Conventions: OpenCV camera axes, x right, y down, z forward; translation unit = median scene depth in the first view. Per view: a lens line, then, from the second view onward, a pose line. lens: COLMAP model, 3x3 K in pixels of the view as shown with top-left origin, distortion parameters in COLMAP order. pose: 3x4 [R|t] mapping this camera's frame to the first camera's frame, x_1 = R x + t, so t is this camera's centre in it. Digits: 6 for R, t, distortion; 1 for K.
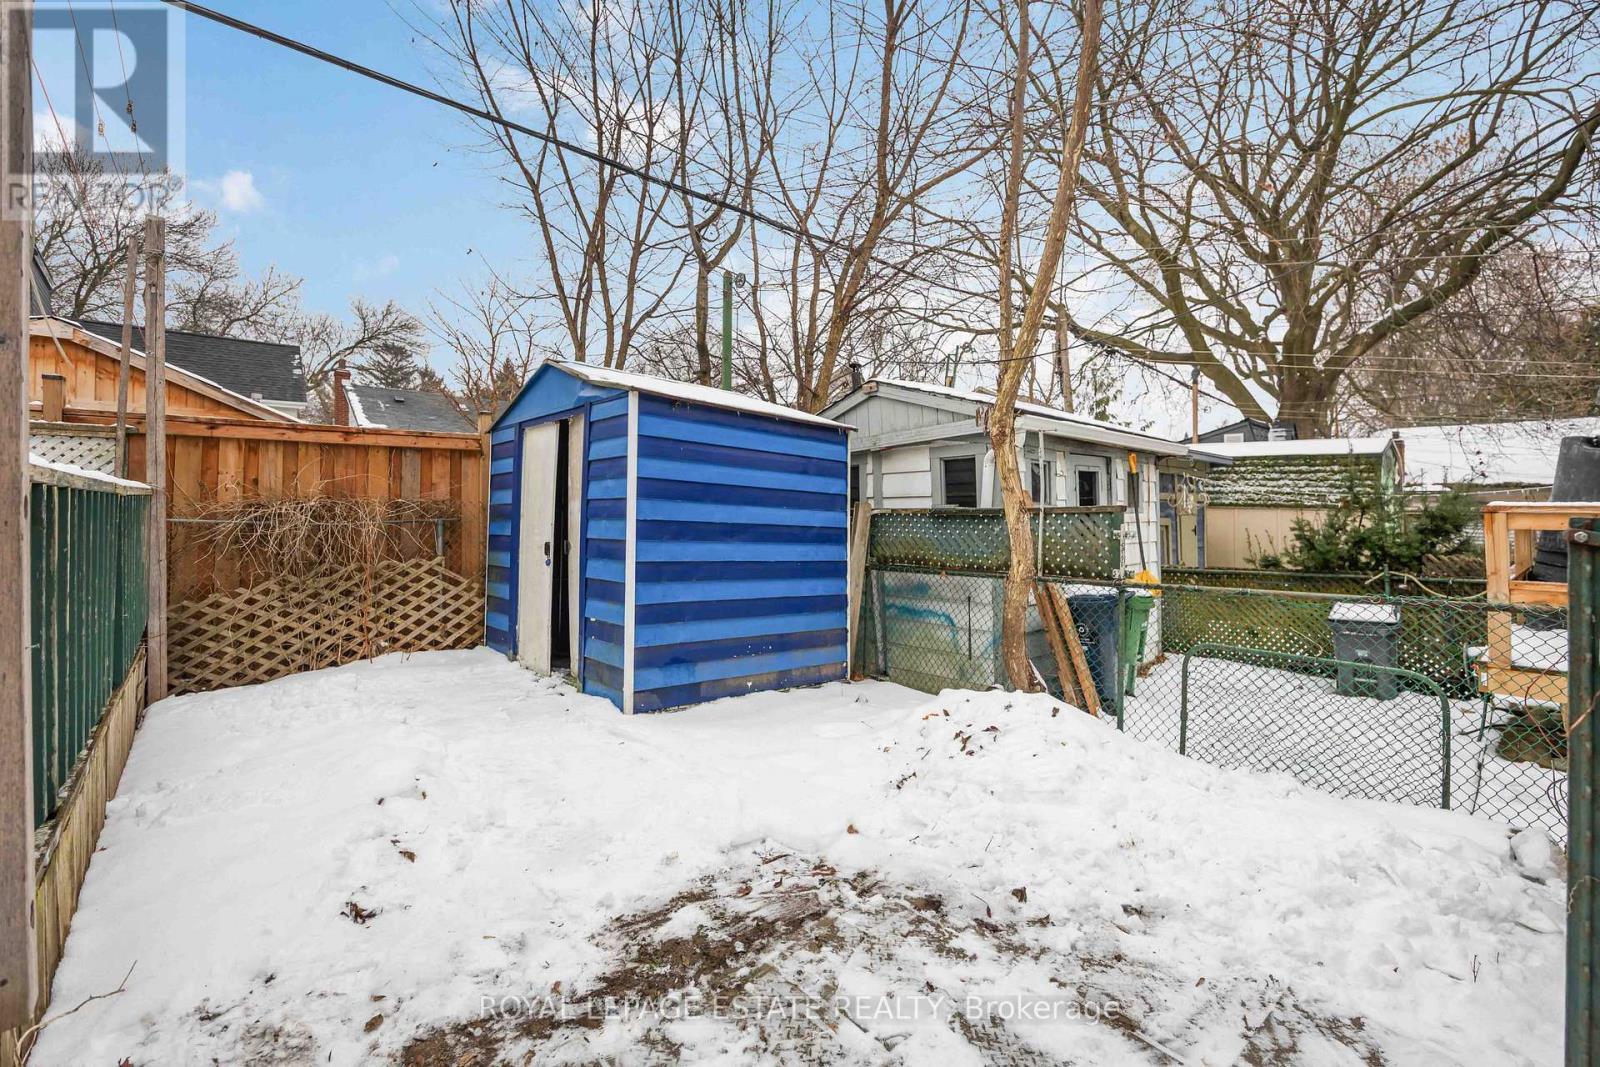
lens RADIAL K [[692.9, 0, 826.3], [0, 692.9, 508.3], [0, 0, 1]] dist [-0.015583, -0.000166]
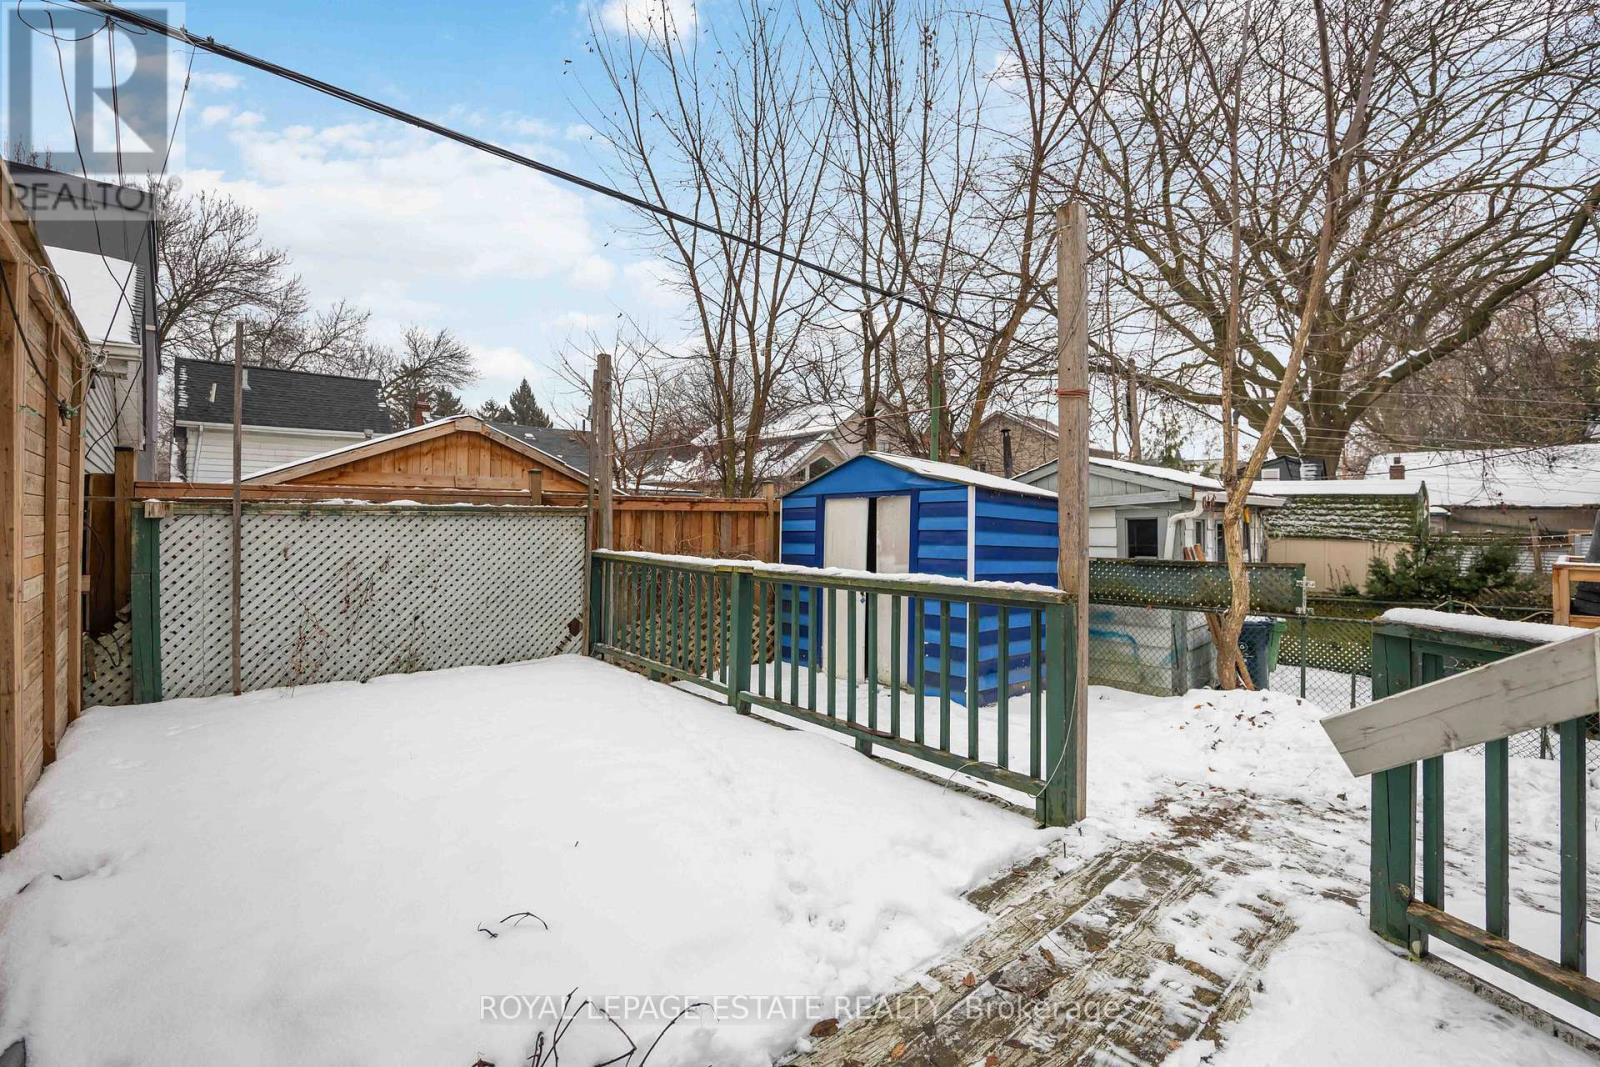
lens RADIAL K [[692.9, 0, 799.8], [0, 692.9, 532.8], [0, 0, 1]] dist [-0.015583, -0.000166]
pose [[0.999993, -0.003000, 0.002255, -0.475535], [0.002953, 0.999780, 0.020770, -0.075935], [-0.002317, -0.020763, 0.999782, -0.329234]]
